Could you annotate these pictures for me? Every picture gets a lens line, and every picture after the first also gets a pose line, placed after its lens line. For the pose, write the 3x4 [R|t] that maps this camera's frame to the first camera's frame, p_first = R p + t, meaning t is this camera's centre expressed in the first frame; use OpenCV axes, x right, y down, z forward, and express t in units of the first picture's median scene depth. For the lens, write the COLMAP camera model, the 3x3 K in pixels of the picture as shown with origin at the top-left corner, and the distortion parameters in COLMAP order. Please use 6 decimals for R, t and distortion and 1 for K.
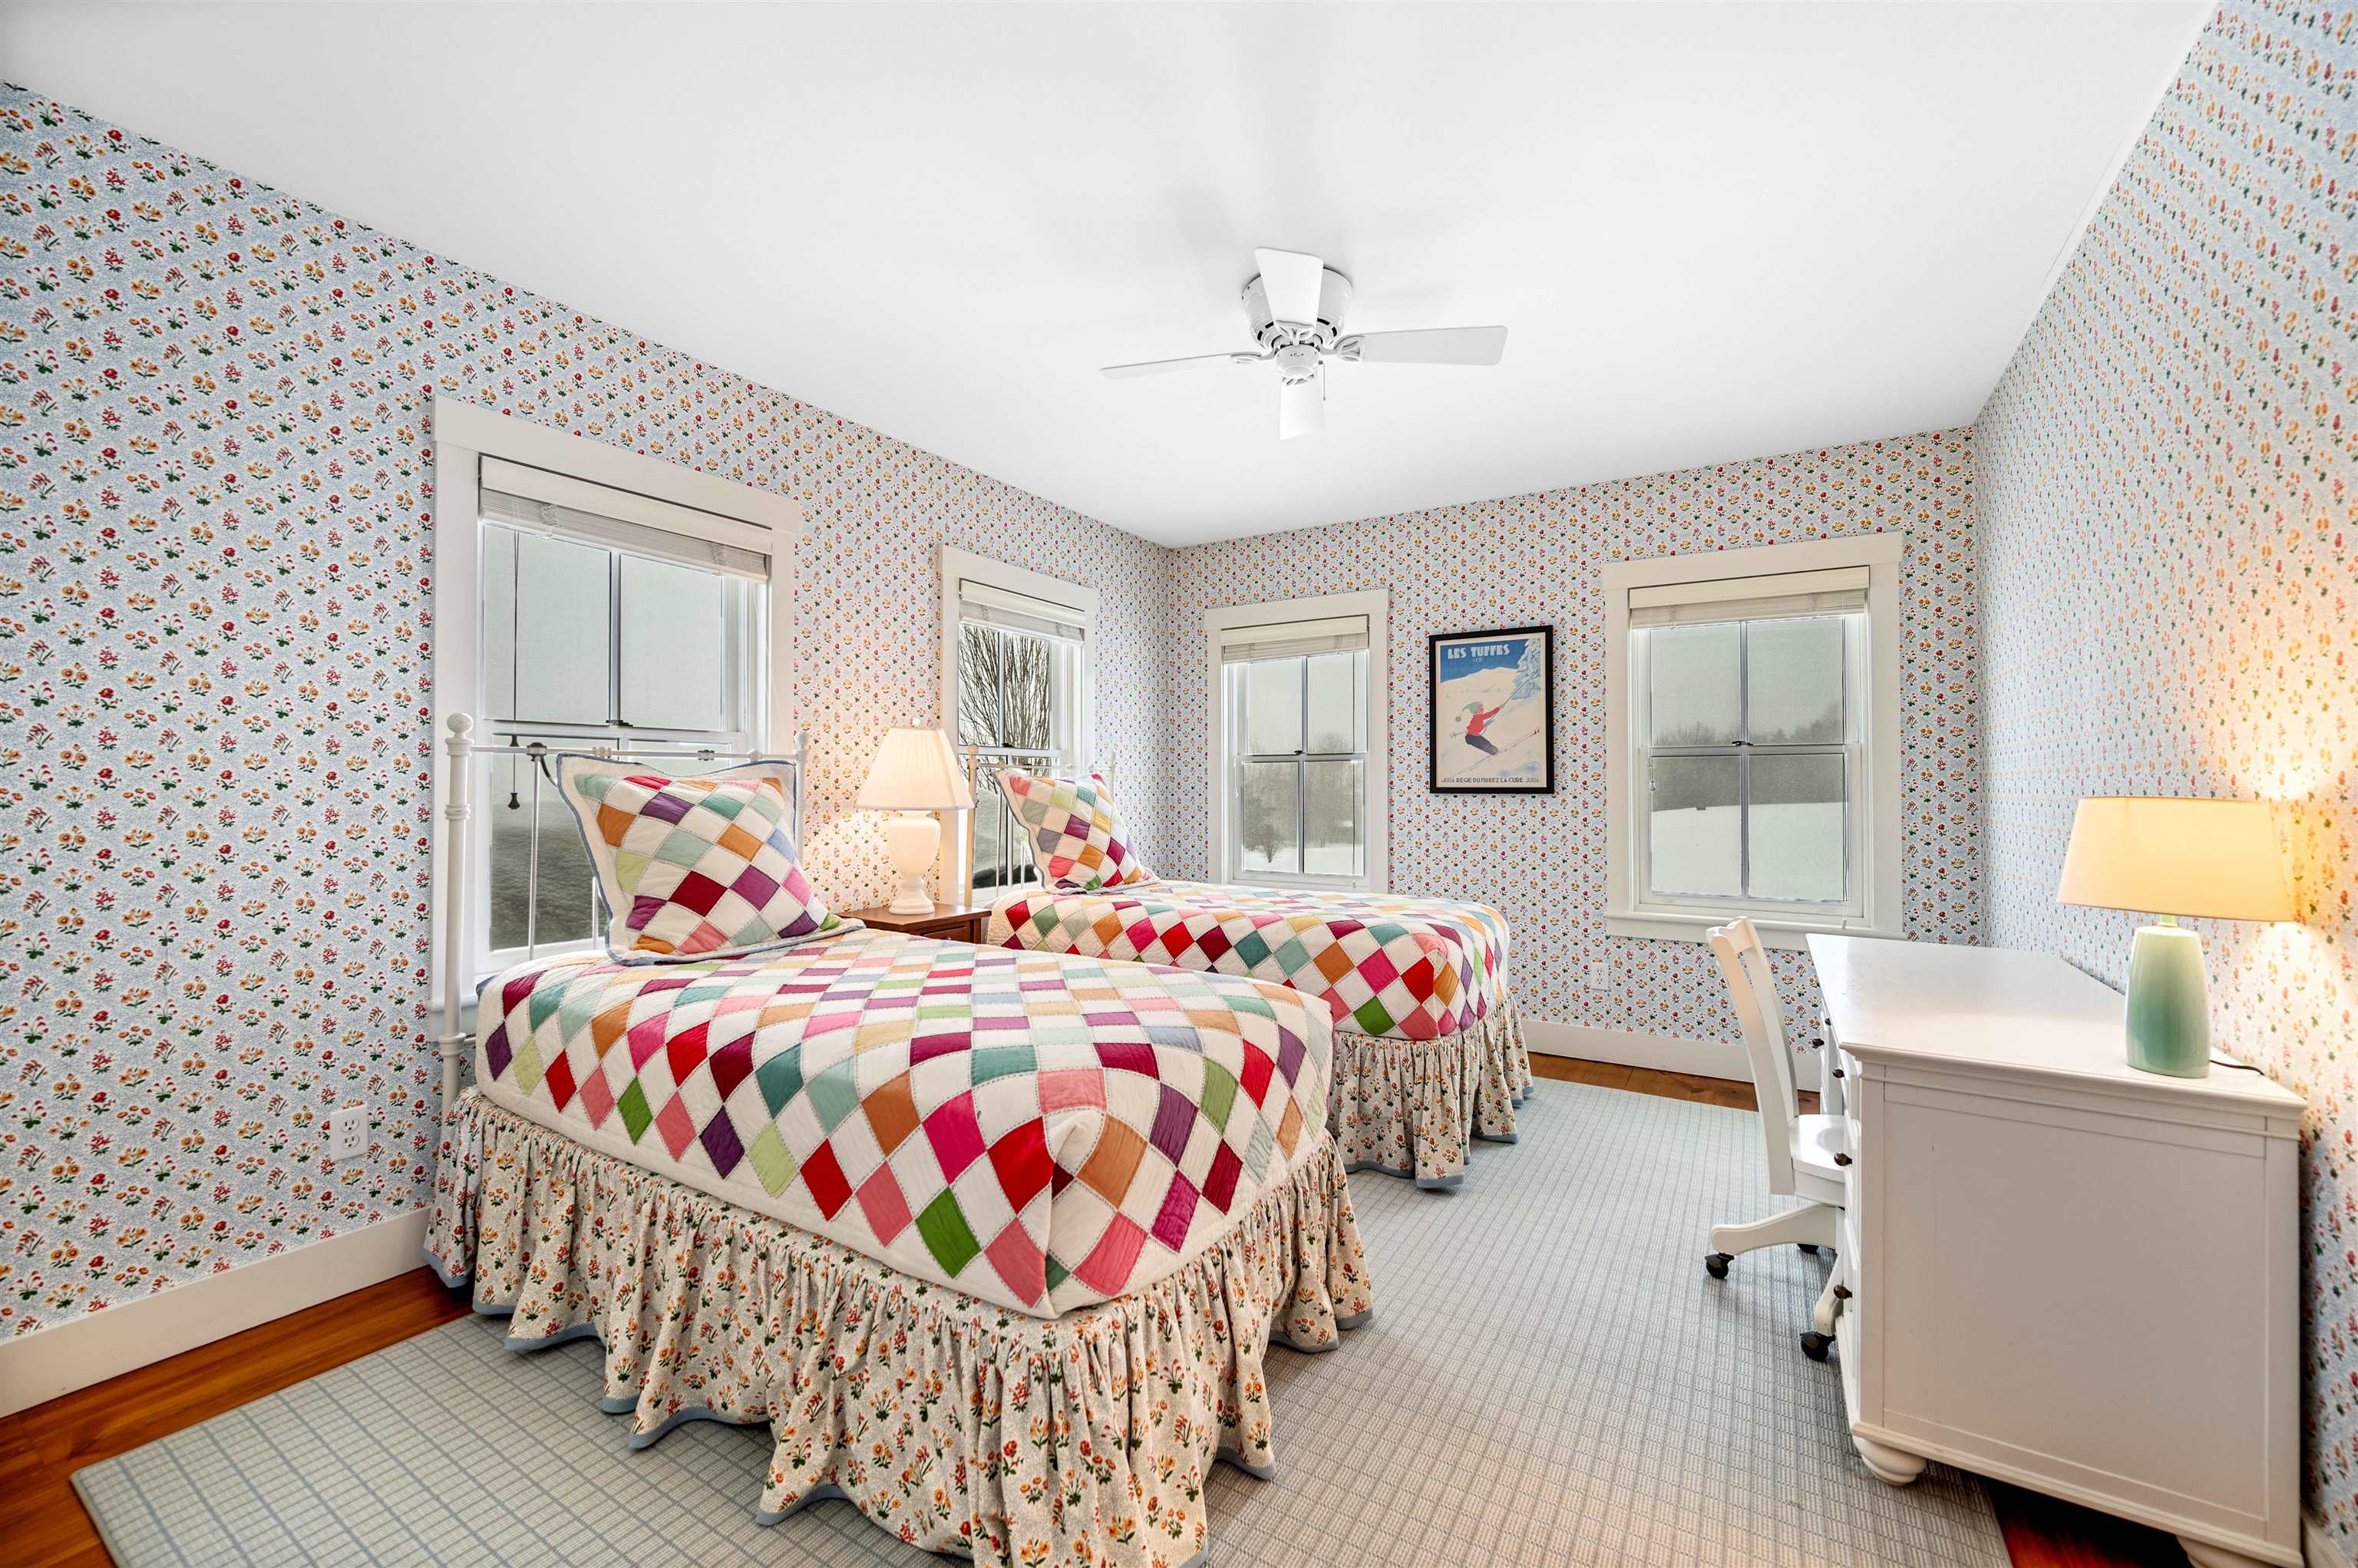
lens RADIAL K [[934.4, 0, 1177.9], [0, 934.4, 777.4], [0, 0, 1]] dist [-0.000260, 0.000006]
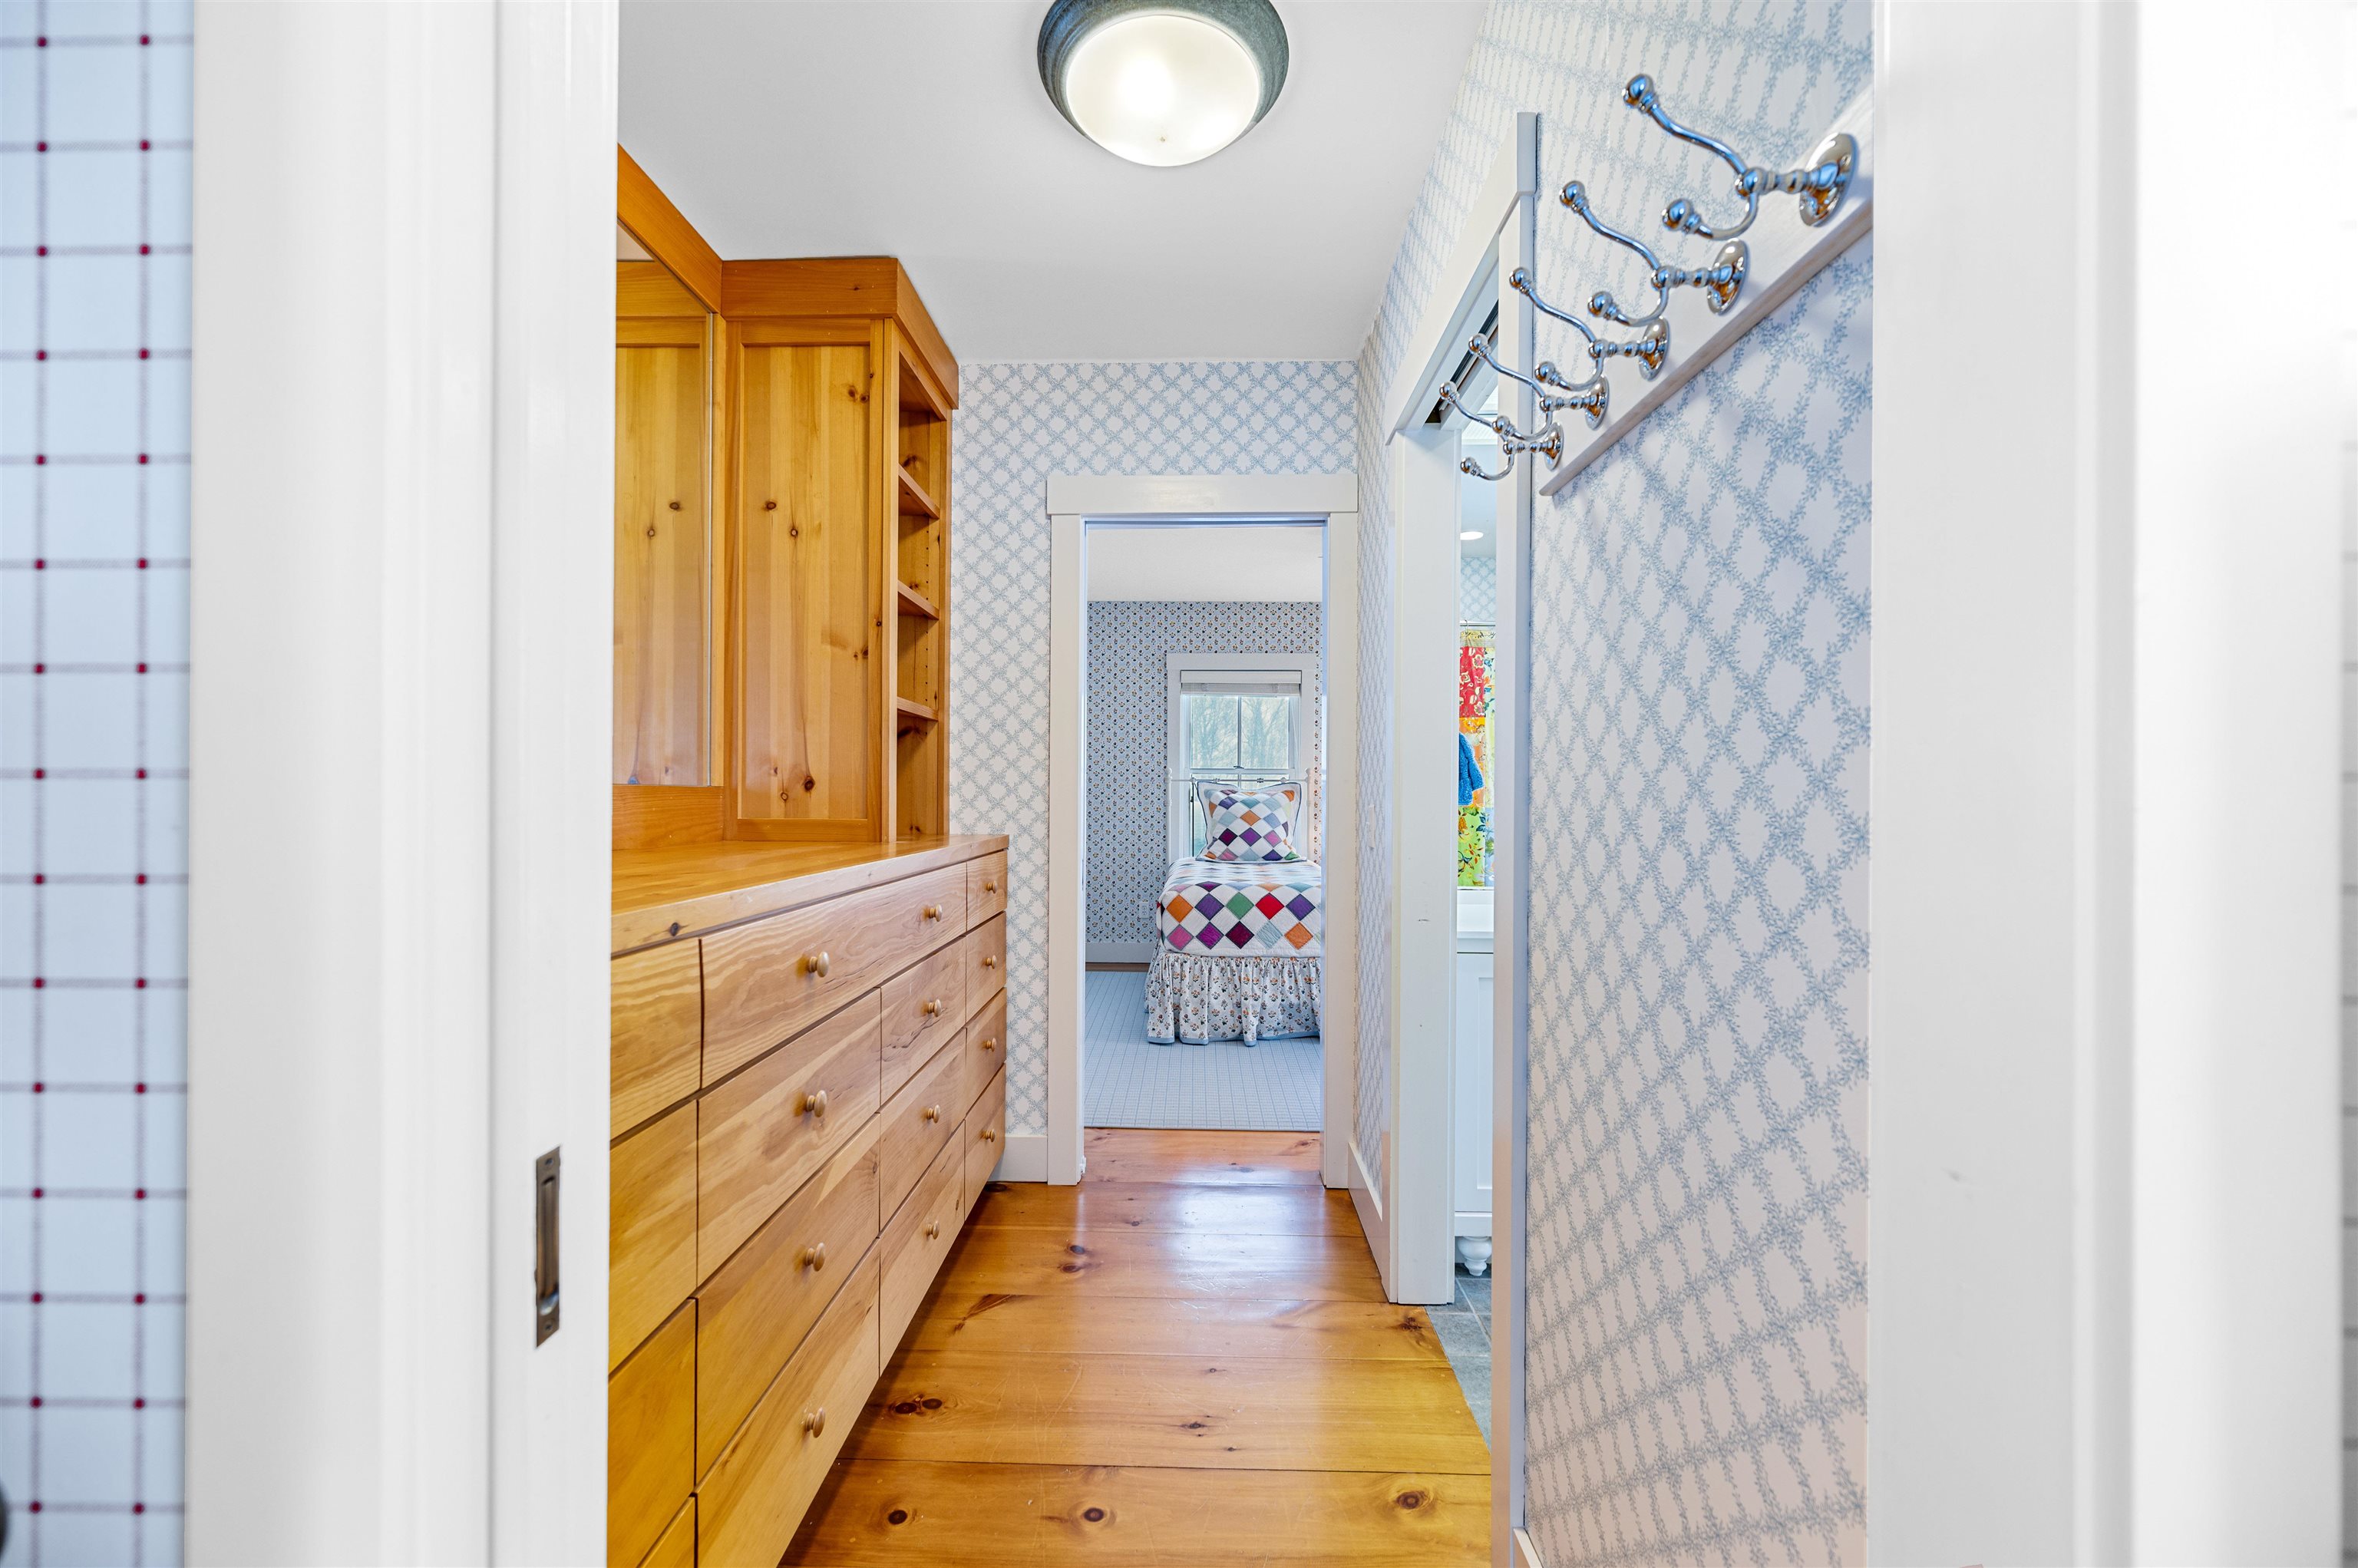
lens RADIAL K [[934.4, 0, 1177.9], [0, 934.4, 777.4], [0, 0, 1]] dist [-0.000260, 0.000006]
pose [[0.508320, -0.012973, -0.861071, 1.550793], [0.003138, 0.999908, -0.013212, -0.002209], [0.861163, 0.004014, 0.508314, -0.376281]]
